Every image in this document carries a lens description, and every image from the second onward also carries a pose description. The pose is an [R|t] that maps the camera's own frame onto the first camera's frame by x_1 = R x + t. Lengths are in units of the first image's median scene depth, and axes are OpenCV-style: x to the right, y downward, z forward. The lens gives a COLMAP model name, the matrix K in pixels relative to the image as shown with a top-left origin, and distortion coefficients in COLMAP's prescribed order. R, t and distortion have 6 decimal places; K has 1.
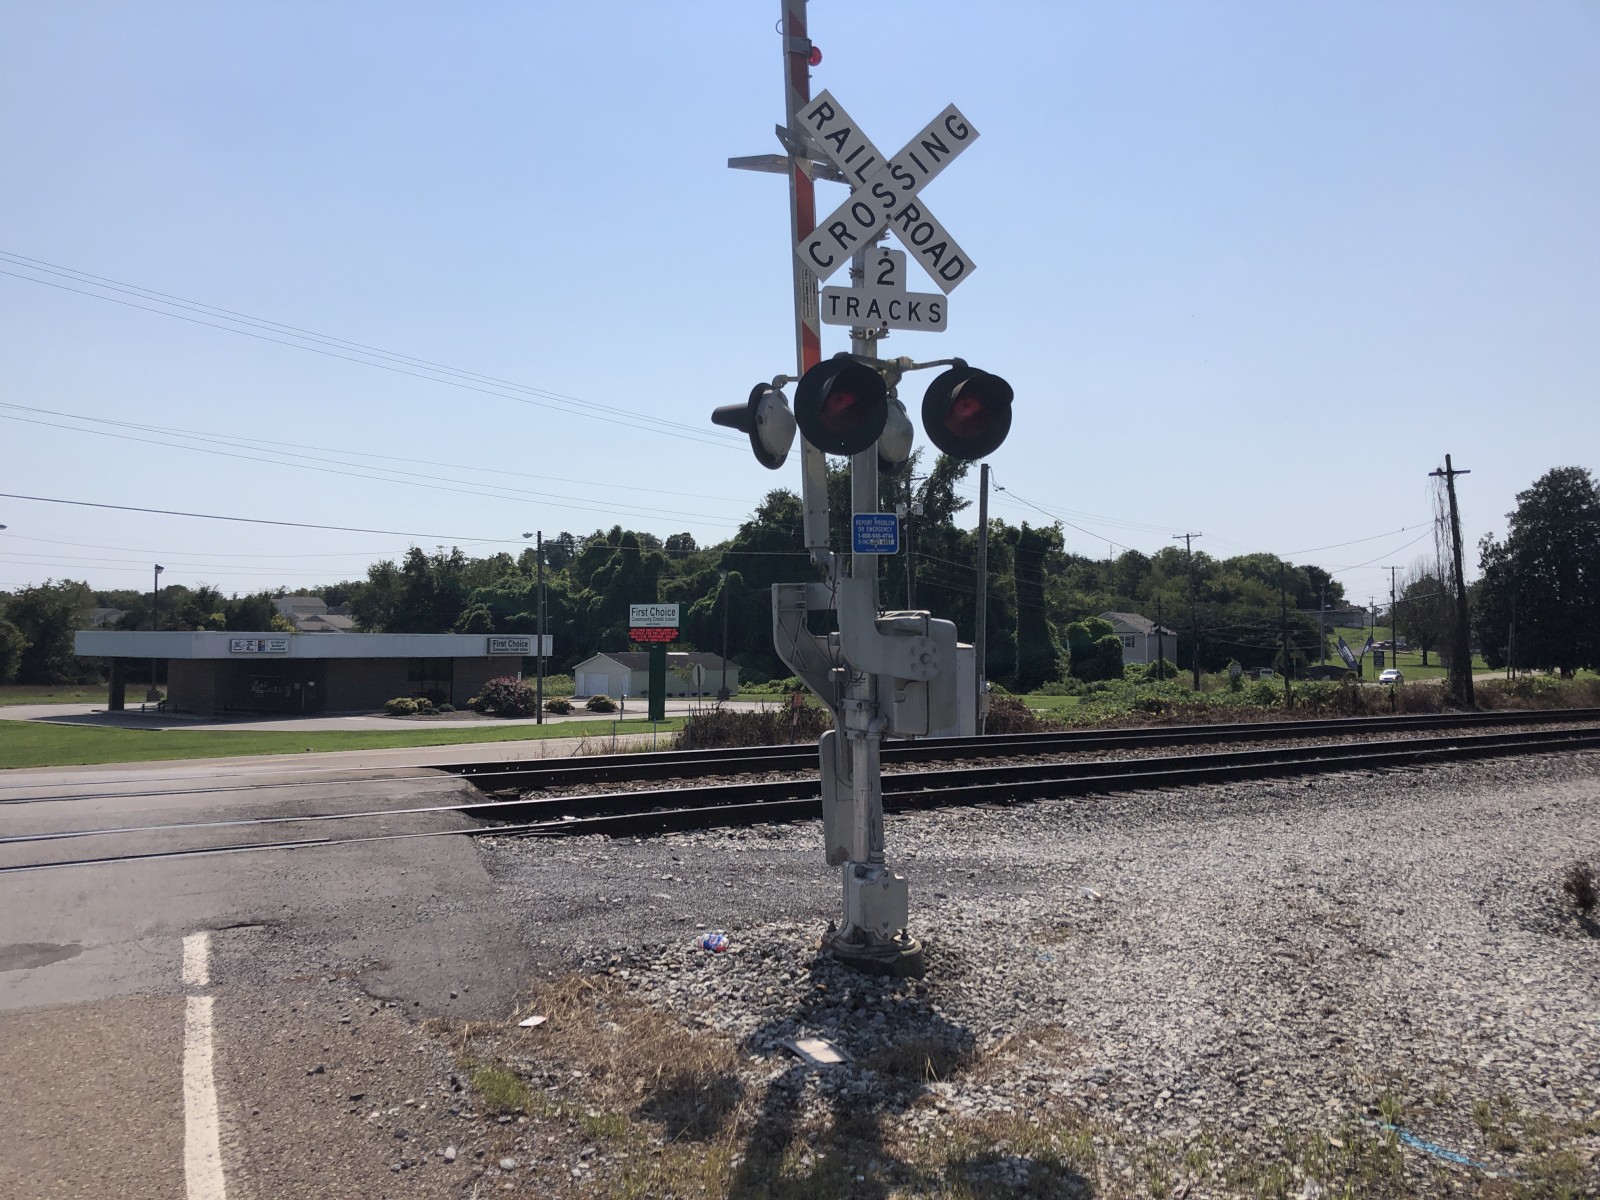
lens RADIAL K [[1312.2, 0, 793.9], [0, 1312.2, 551.9], [0, 0, 1]] dist [0.061962, -0.125924]
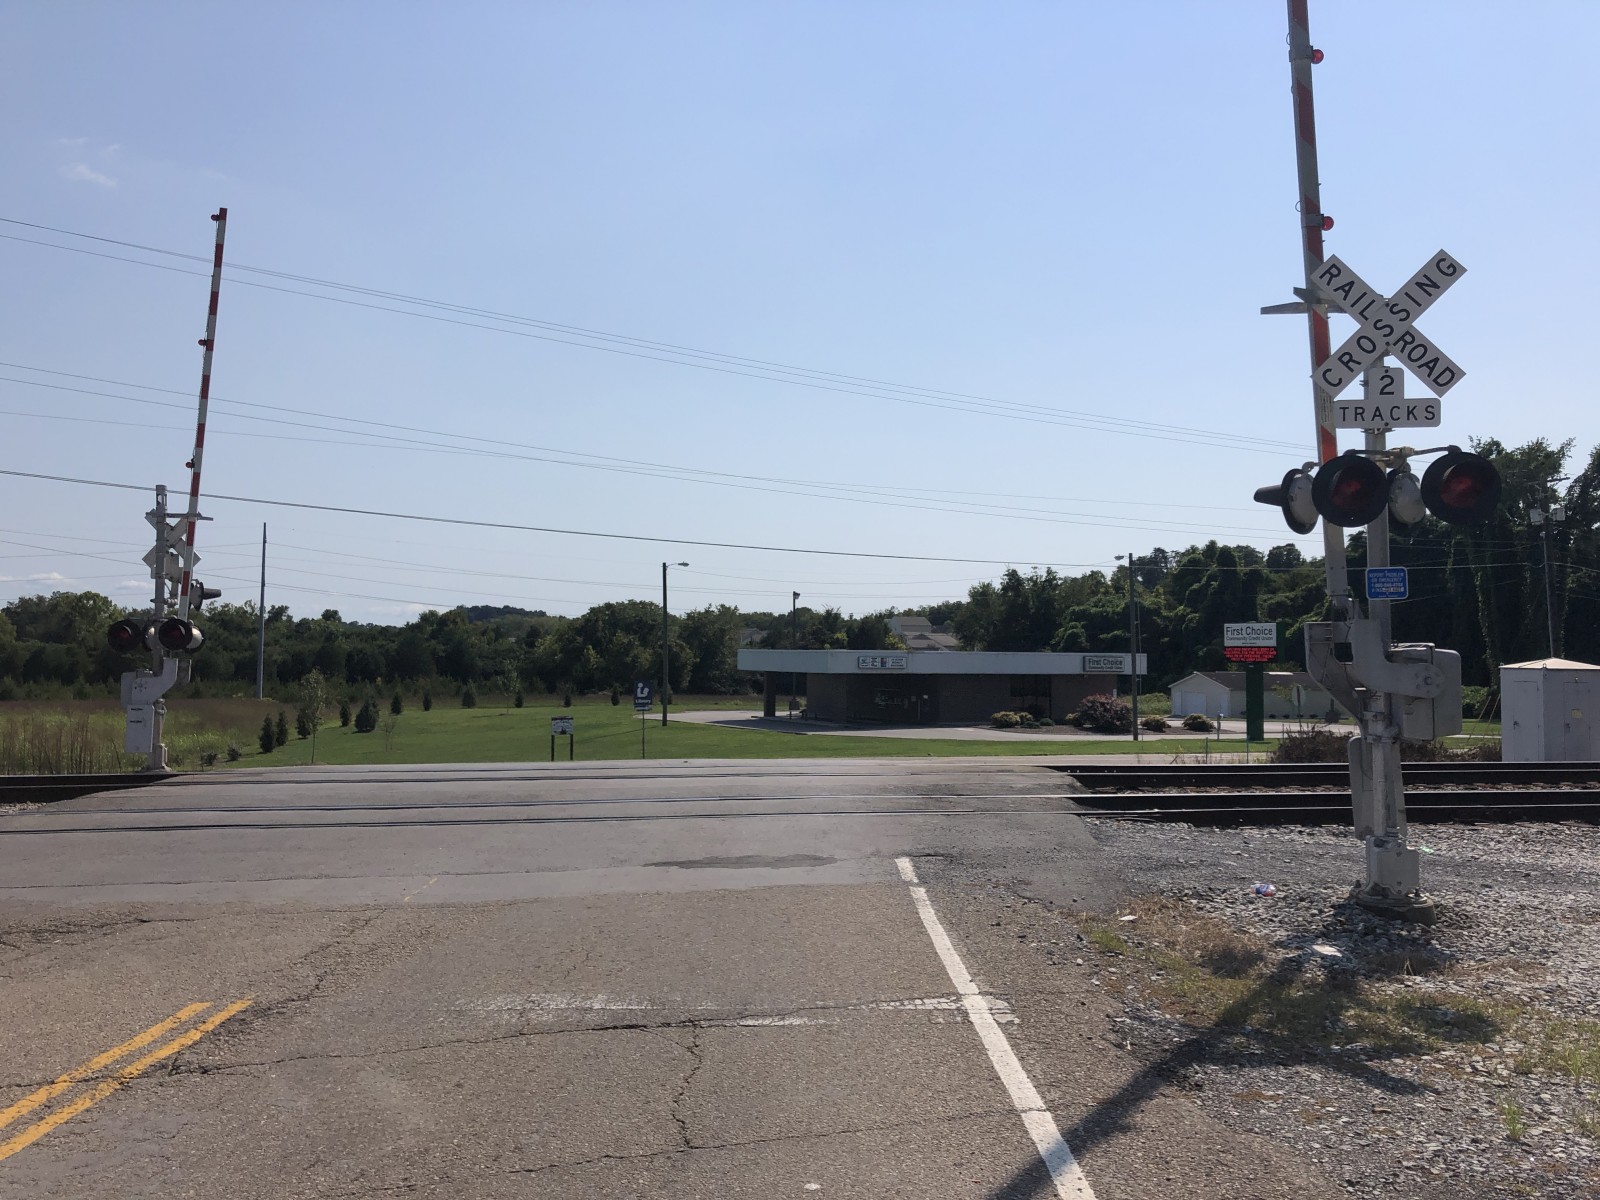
lens RADIAL K [[1319.3, 0, 814.2], [0, 1319.3, 582.0], [0, 0, 1]] dist [0.011281, 0.023241]
pose [[0.909719, -0.020455, -0.414721, 0.064718], [0.024385, 0.999694, 0.004182, -0.025000], [0.414509, -0.013918, 0.909939, -0.303024]]
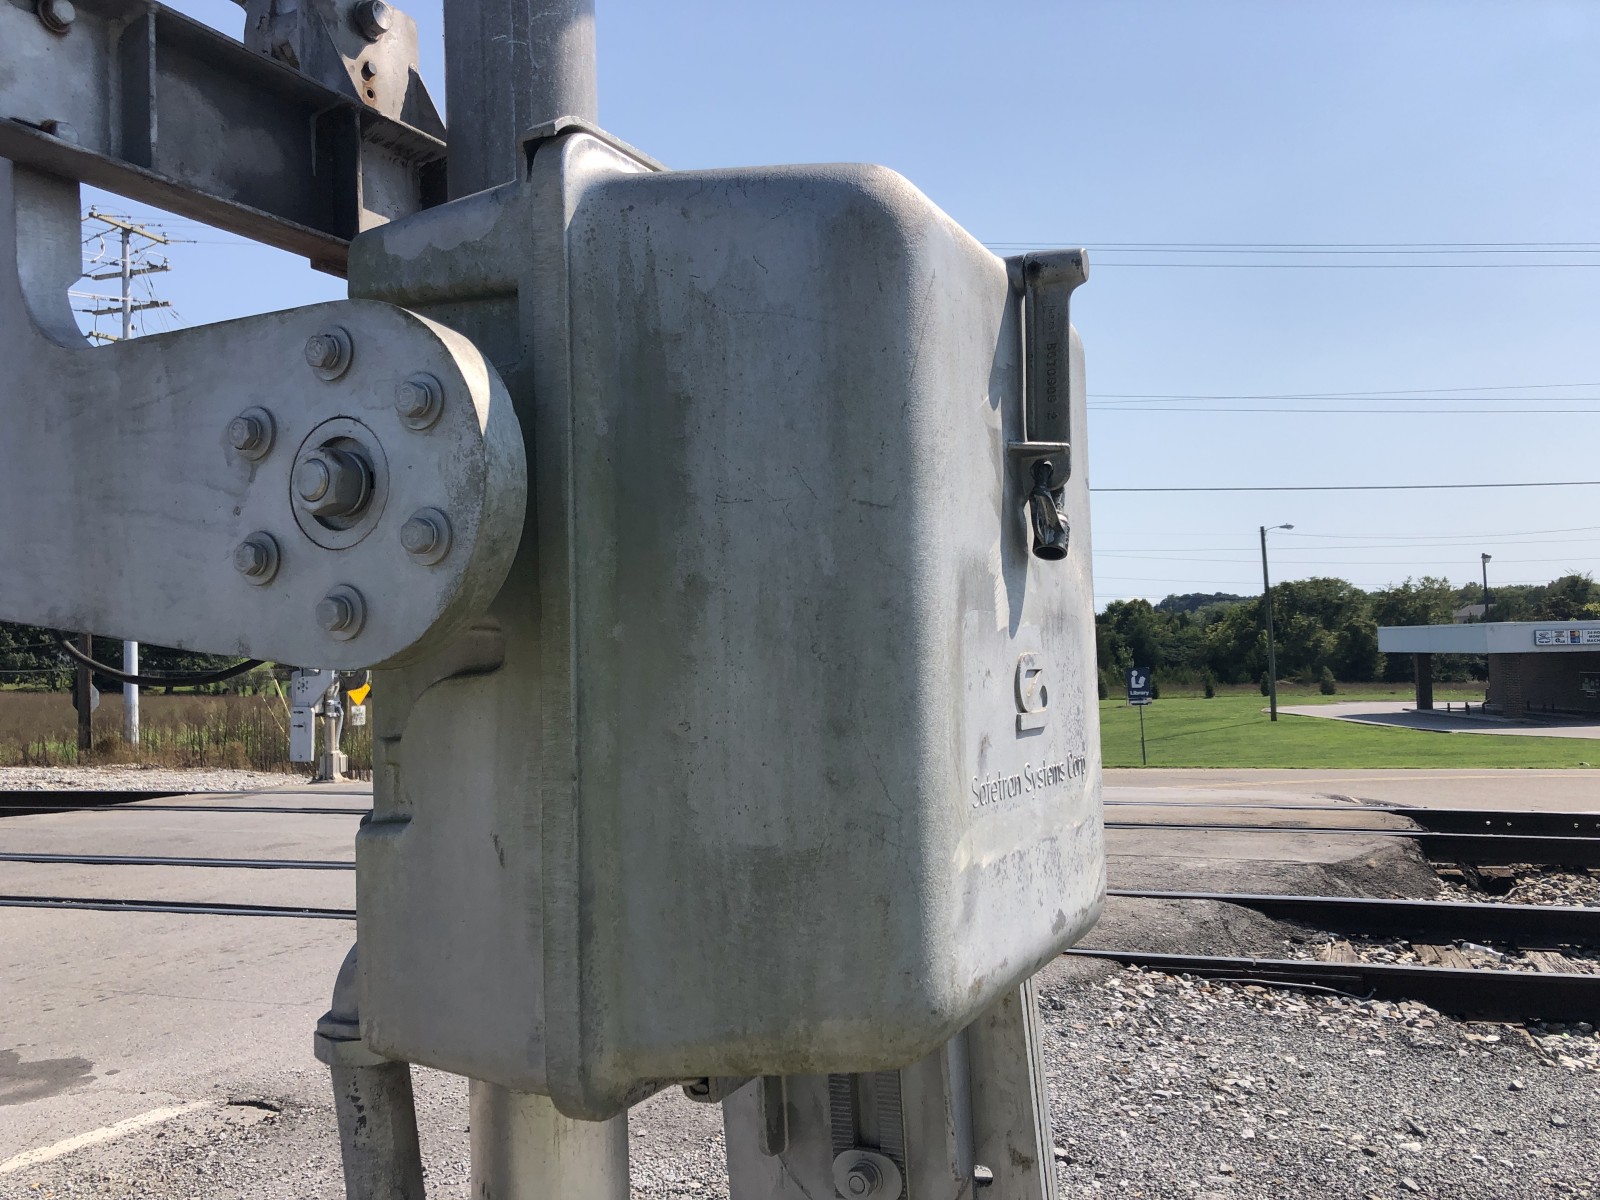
lens RADIAL K [[1330.8, 0, 800.0], [0, 1330.8, 600.0], [0, 0, 1]] dist [0.007129, 0.067394]
pose [[0.565587, -0.049063, -0.823228, 0.148758], [0.080884, 0.996716, -0.003832, 0.062902], [0.820712, -0.064419, 0.567699, 0.639763]]
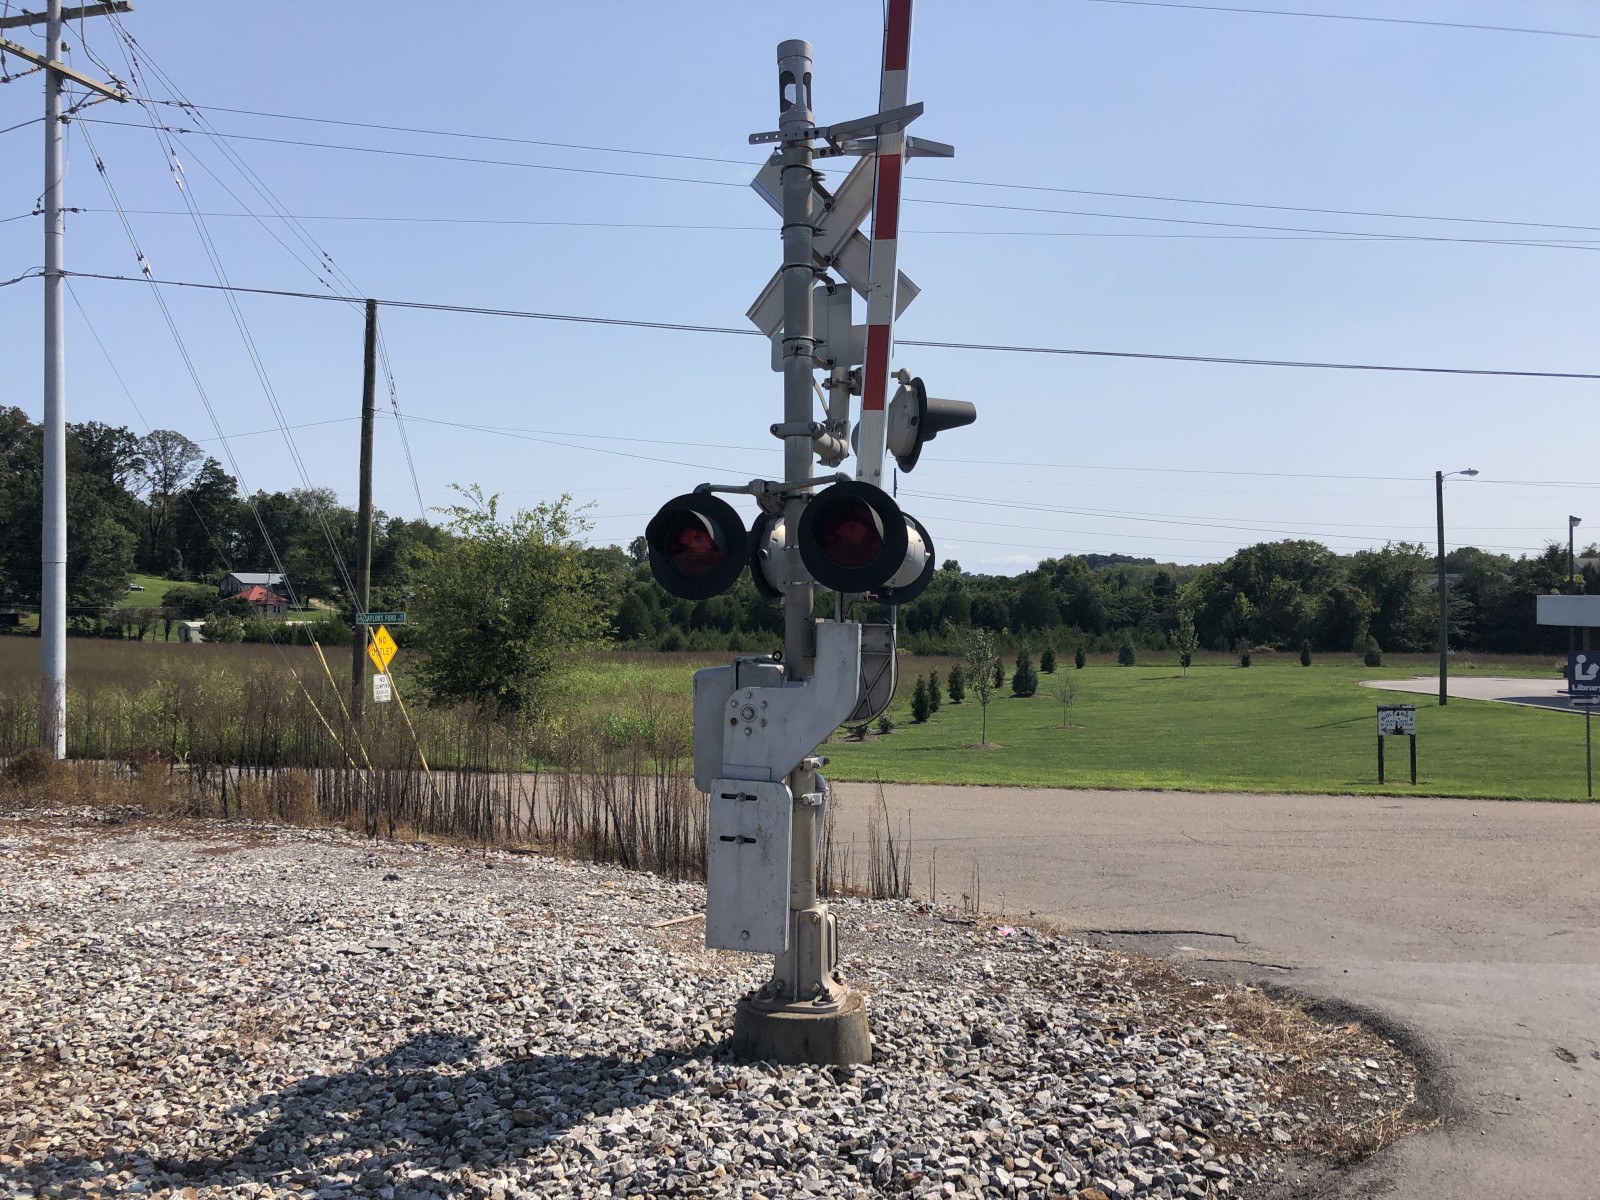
lens RADIAL K [[1319.3, 0, 814.2], [0, 1319.3, 582.0], [0, 0, 1]] dist [0.011281, 0.023241]
pose [[0.639311, -0.013322, -0.768833, -1.237024], [0.051634, 0.998337, 0.025636, 0.042922], [0.767213, -0.056088, 0.638936, 0.755705]]
